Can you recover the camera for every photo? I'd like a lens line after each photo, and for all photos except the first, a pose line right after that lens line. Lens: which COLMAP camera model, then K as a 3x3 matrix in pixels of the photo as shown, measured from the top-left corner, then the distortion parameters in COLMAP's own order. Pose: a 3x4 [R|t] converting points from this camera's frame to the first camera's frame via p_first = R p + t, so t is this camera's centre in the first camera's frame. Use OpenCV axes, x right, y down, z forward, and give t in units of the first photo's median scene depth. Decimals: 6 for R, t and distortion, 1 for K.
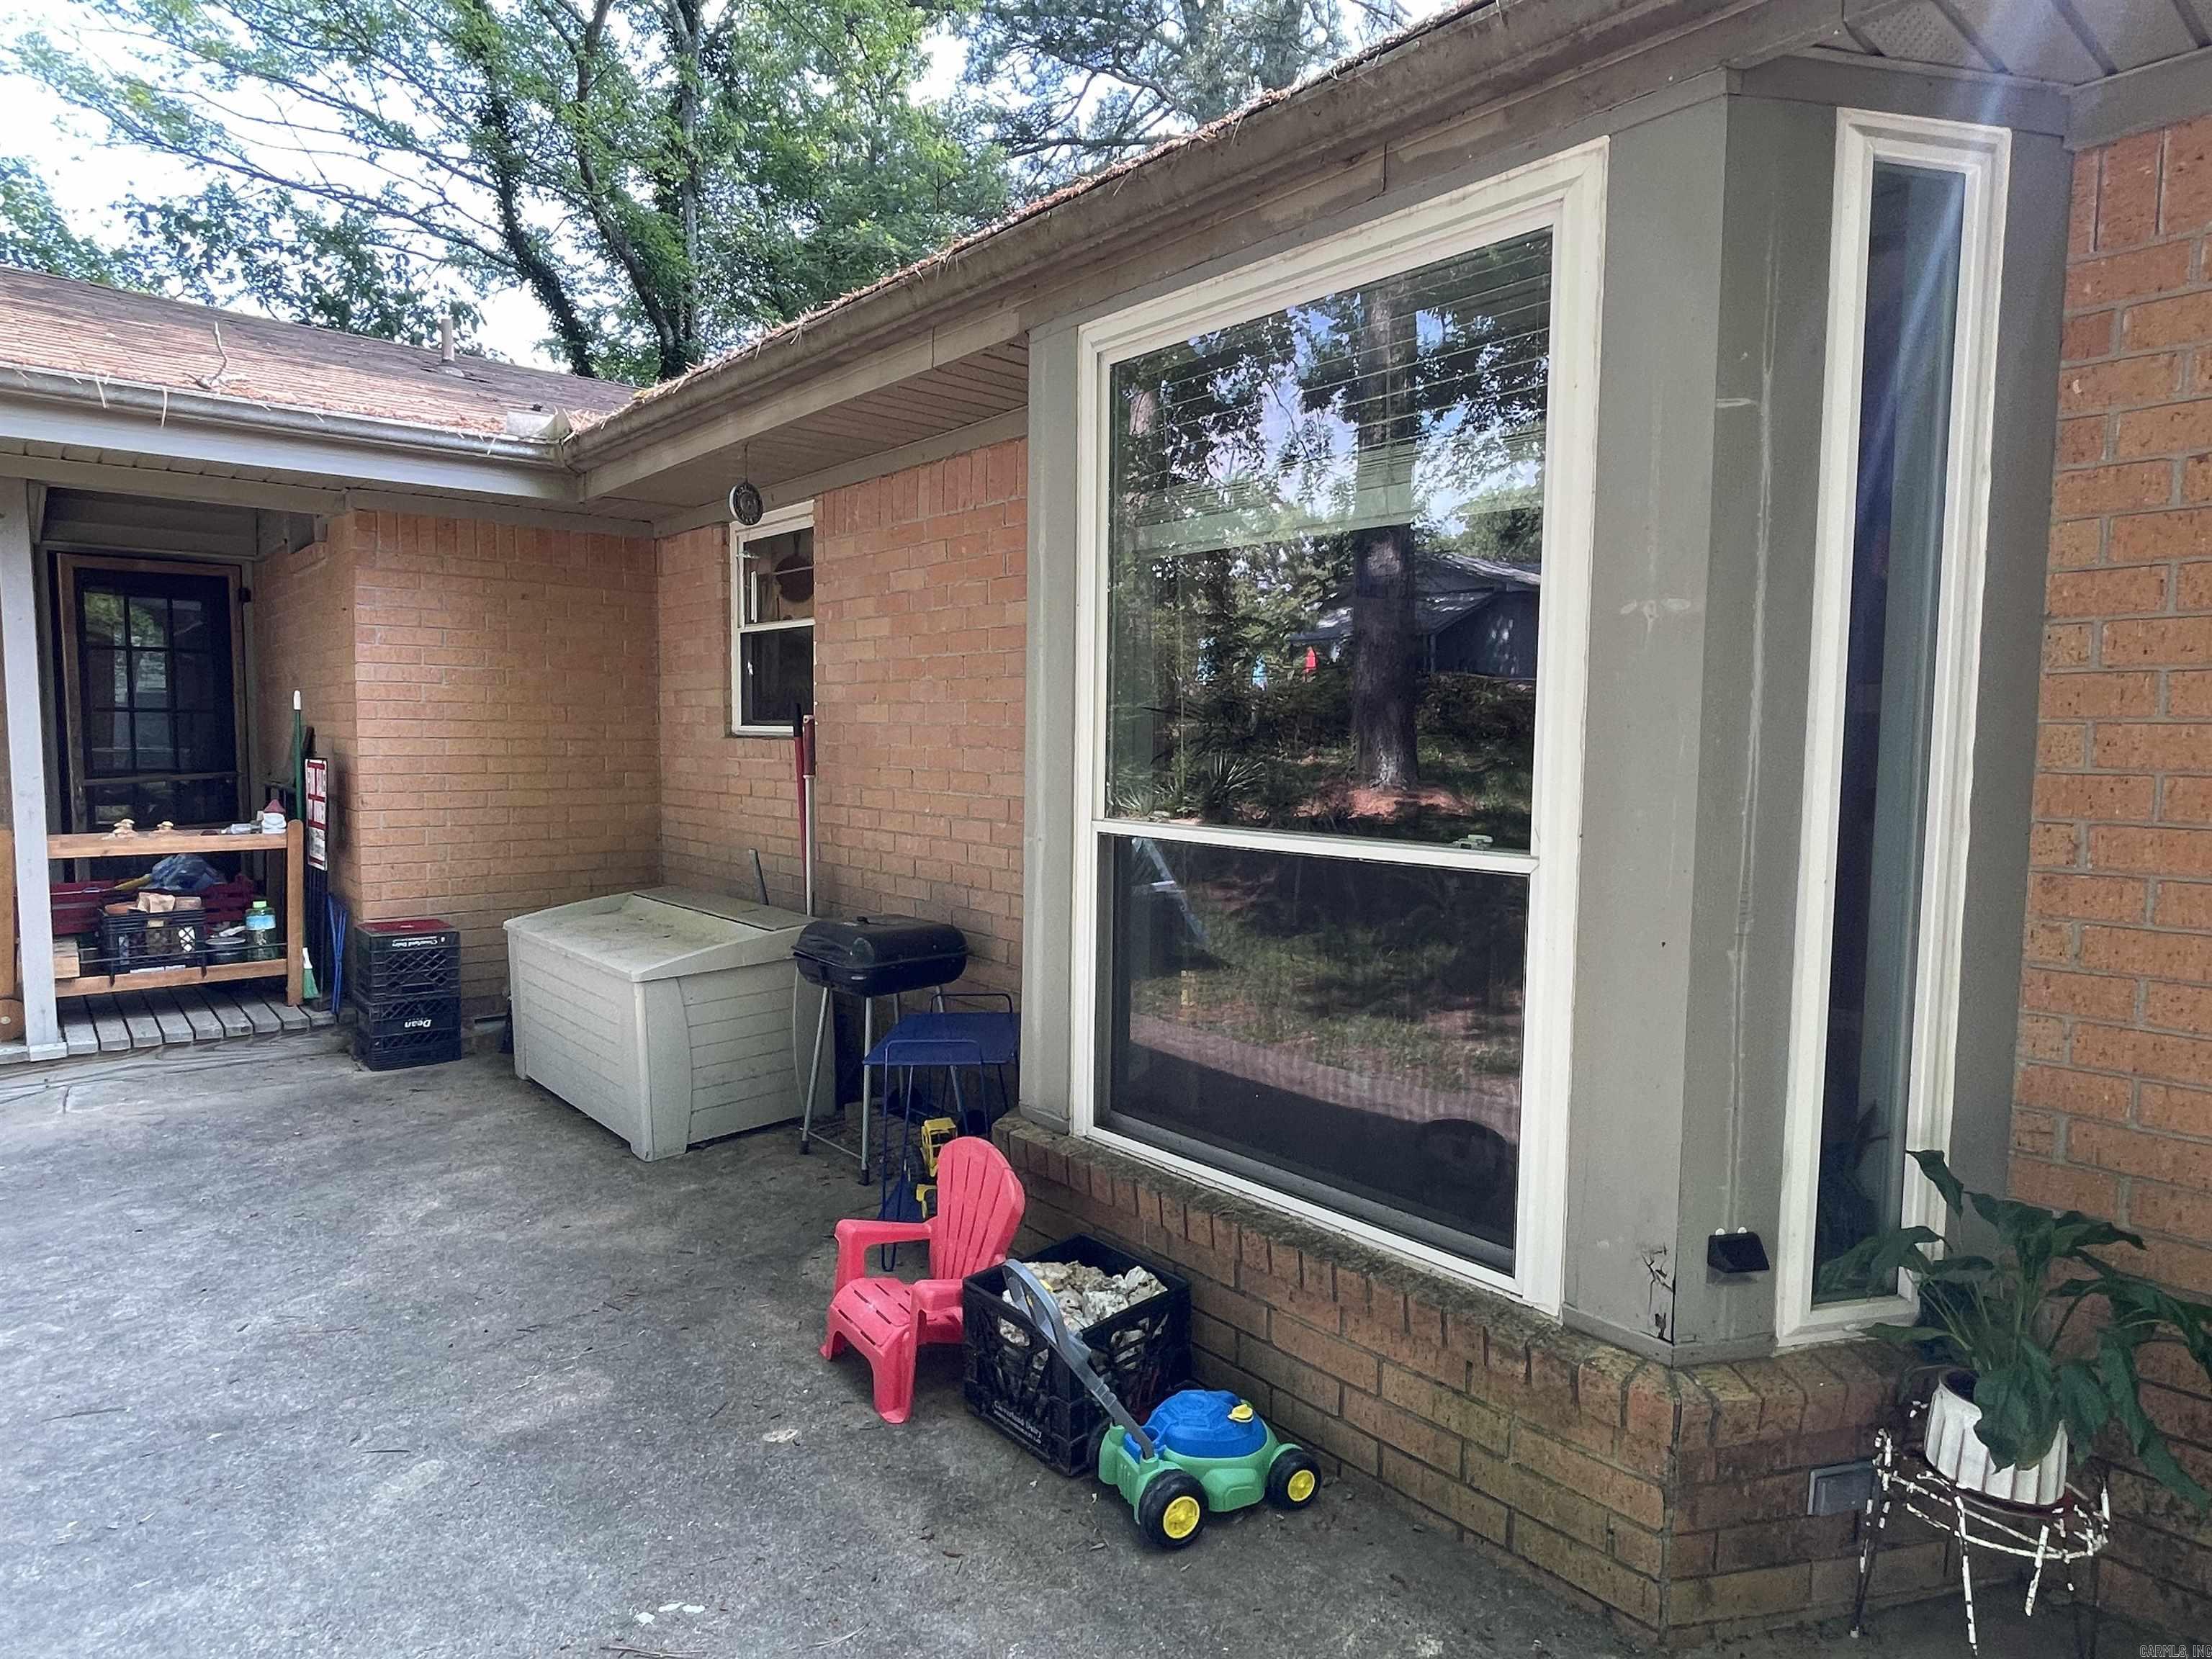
lens RADIAL K [[1254.0, 0, 1106.0], [0, 1254.0, 829.5], [0, 0, 1]] dist [-0.004687, -0.003095]
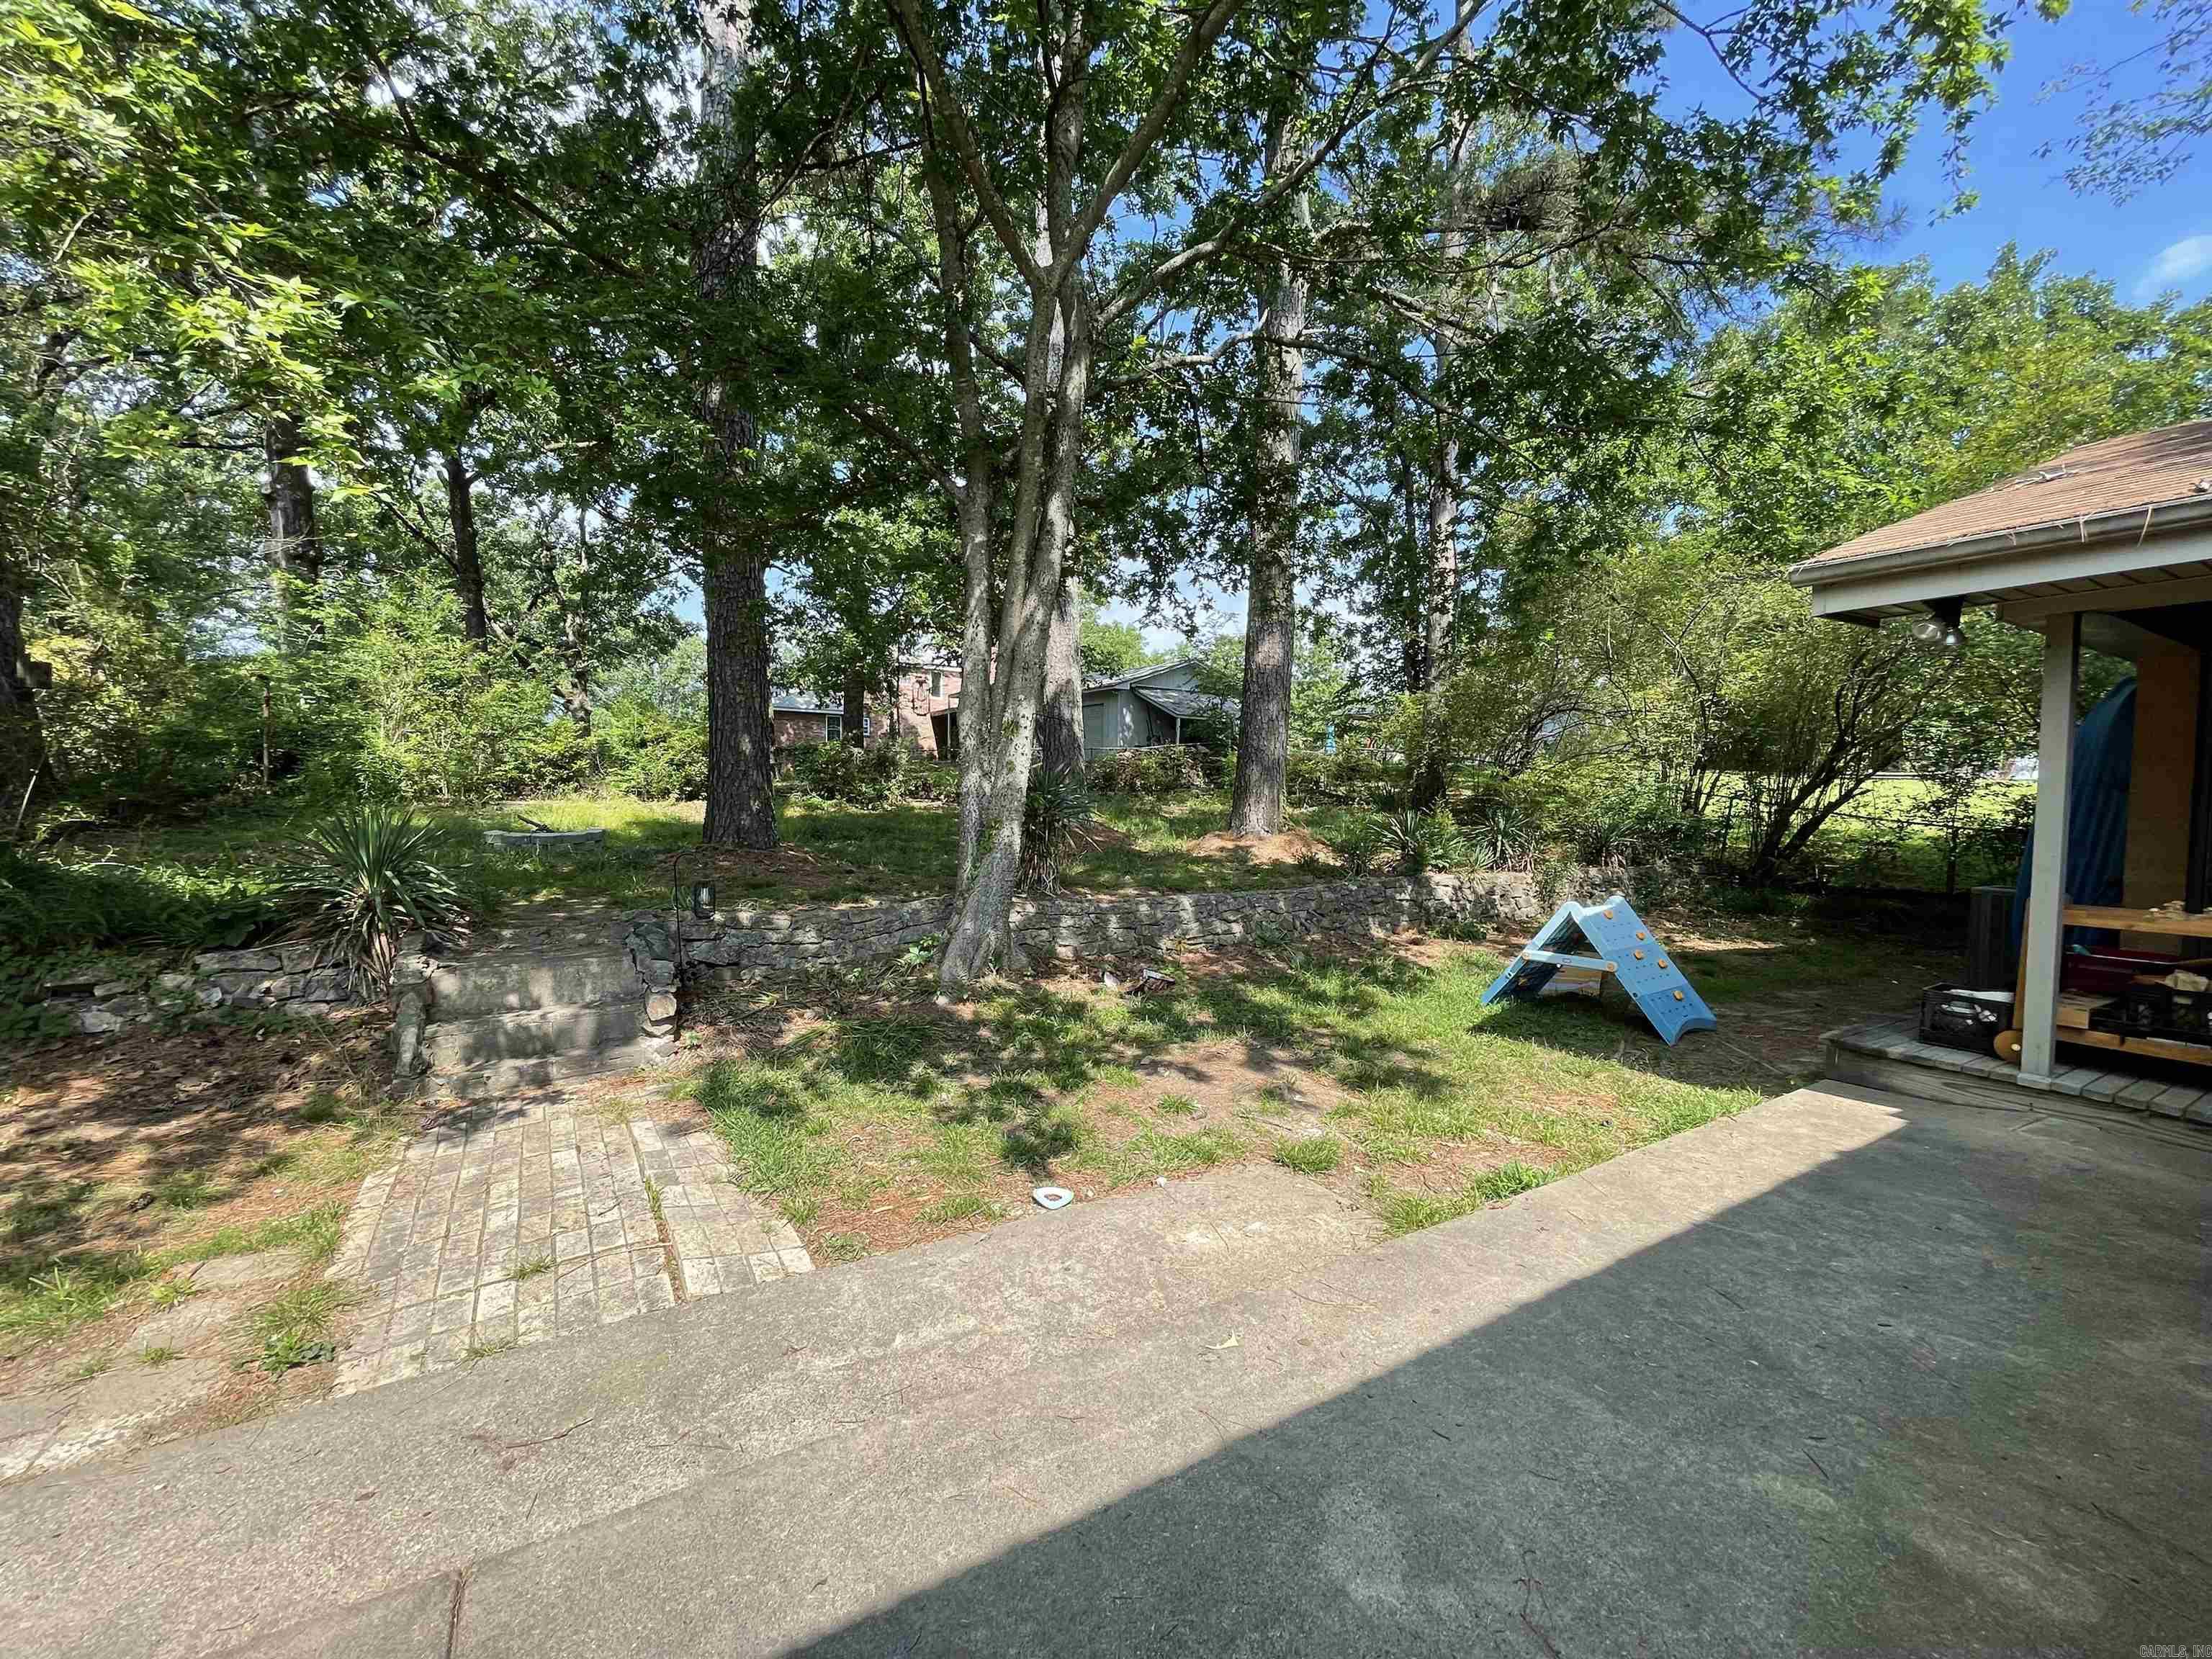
lens RADIAL K [[897.6, 0, 1106.0], [0, 897.6, 829.5], [0, 0, 1]] dist [-0.001310, -0.000702]
pose [[-0.167117, 0.032273, -0.985409, 0.249490], [-0.092488, 0.994544, 0.048257, -0.038529], [0.981590, 0.099203, -0.163220, 0.371585]]
